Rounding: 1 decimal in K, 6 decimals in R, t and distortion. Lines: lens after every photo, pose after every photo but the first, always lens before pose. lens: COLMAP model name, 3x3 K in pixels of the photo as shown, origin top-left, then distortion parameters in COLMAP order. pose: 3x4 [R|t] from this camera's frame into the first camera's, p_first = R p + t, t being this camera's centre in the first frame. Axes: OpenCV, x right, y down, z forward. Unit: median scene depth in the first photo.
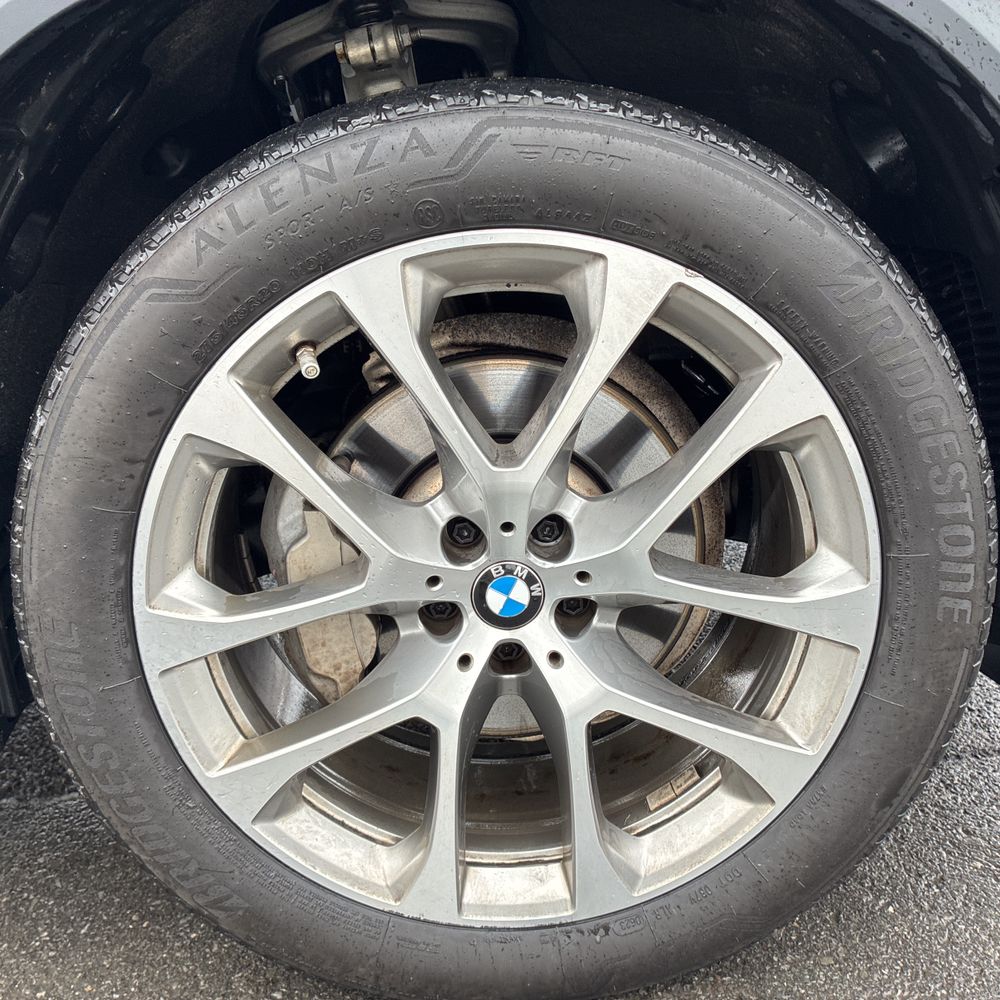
lens RADIAL K [[1005.9, 0, 485.2], [0, 1005.9, 502.7], [0, 0, 1]] dist [0.029518, -0.010689]
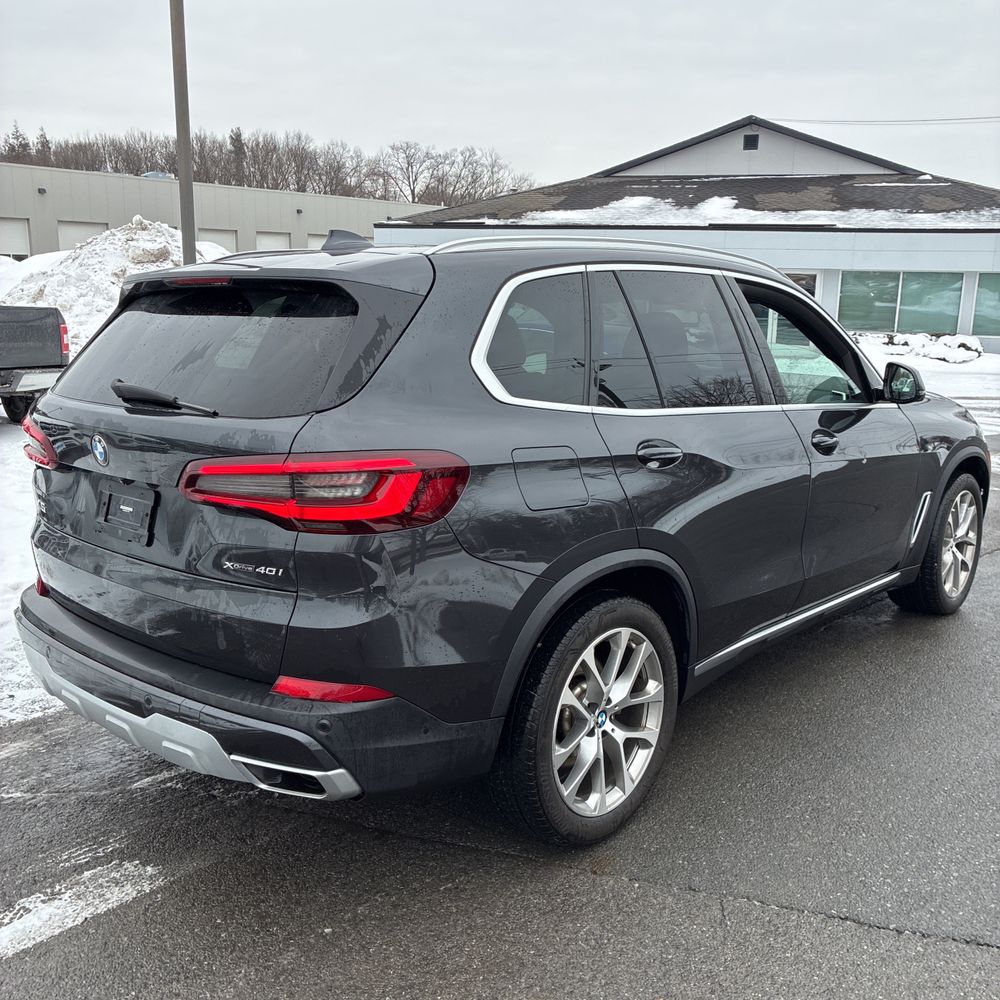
lens RADIAL K [[1004.5, 0, 510.1], [0, 1004.5, 500.9], [0, 0, 1]] dist [0.025003, -0.001949]
pose [[0.675769, -0.195093, 0.710826, -2.740938], [0.265649, 0.963995, 0.012031, -0.834603], [-0.687580, 0.180700, 0.703264, -1.575856]]
